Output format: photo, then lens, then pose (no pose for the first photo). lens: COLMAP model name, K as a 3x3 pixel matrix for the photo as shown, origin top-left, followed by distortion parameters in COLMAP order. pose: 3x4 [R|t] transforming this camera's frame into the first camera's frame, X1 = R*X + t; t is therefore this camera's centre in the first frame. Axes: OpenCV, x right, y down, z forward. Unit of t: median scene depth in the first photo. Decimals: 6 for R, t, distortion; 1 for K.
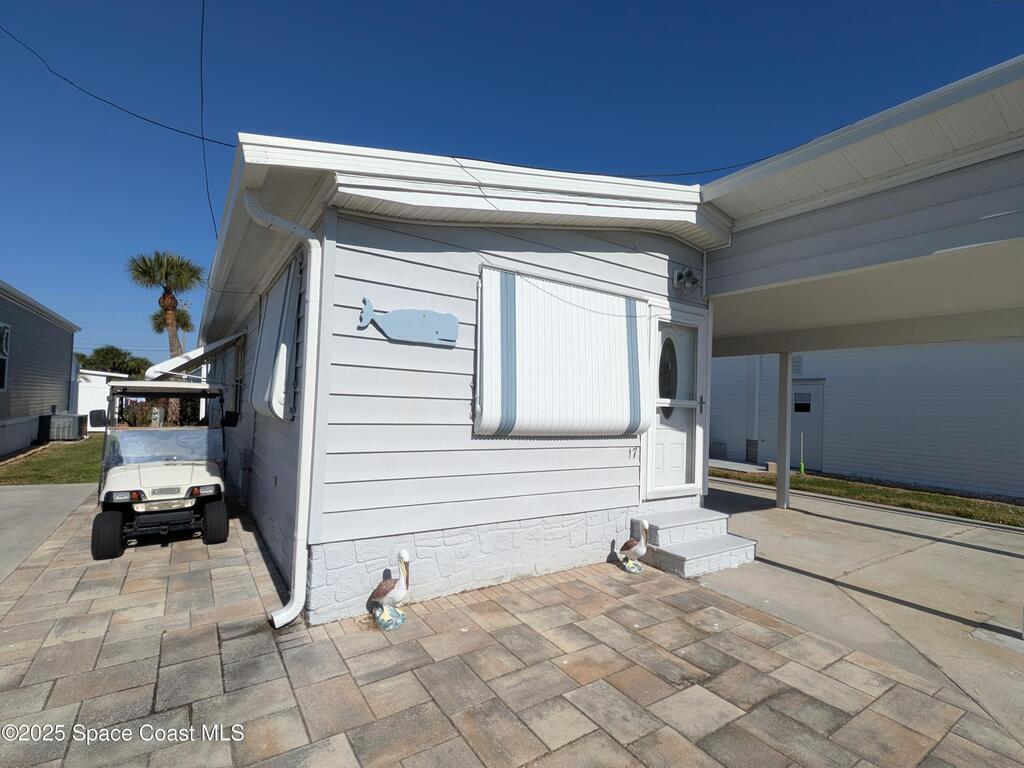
lens RADIAL K [[487.1, 0, 512.0], [0, 487.1, 384.0], [0, 0, 1]] dist [0.000691, -0.000201]
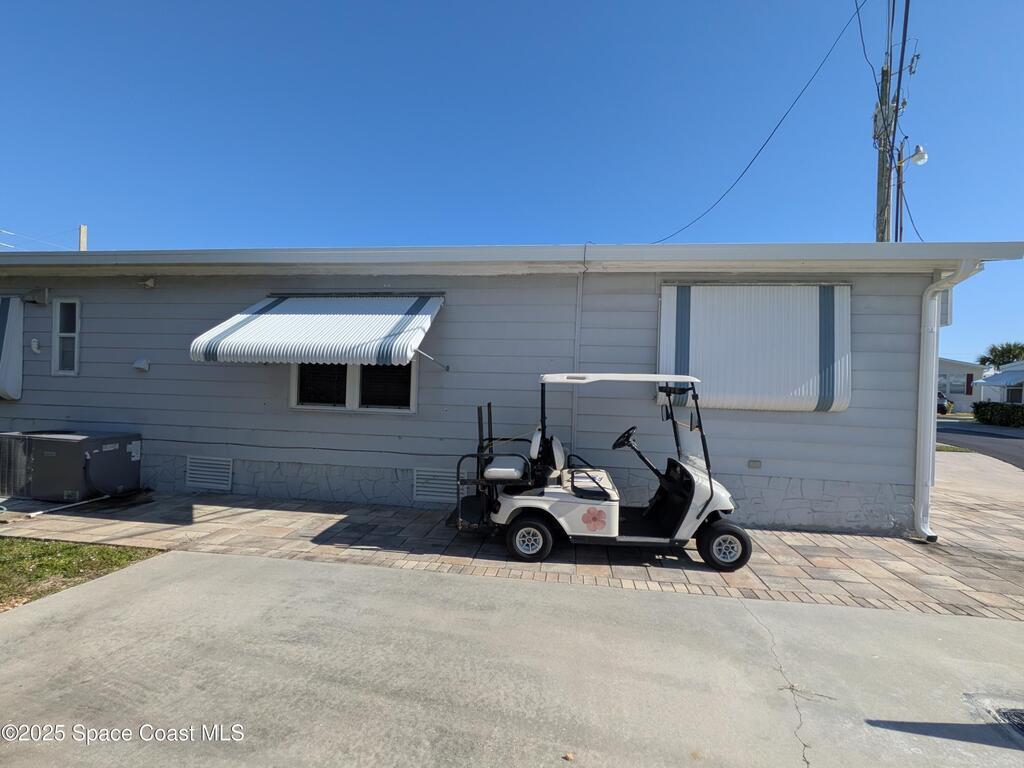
lens RADIAL K [[487.1, 0, 512.0], [0, 487.1, 384.0], [0, 0, 1]] dist [0.000691, -0.000201]
pose [[0.671682, -0.028063, 0.740308, -1.342264], [-0.023568, 0.997967, 0.059214, -0.032524], [-0.740464, -0.057221, 0.669655, 0.523451]]
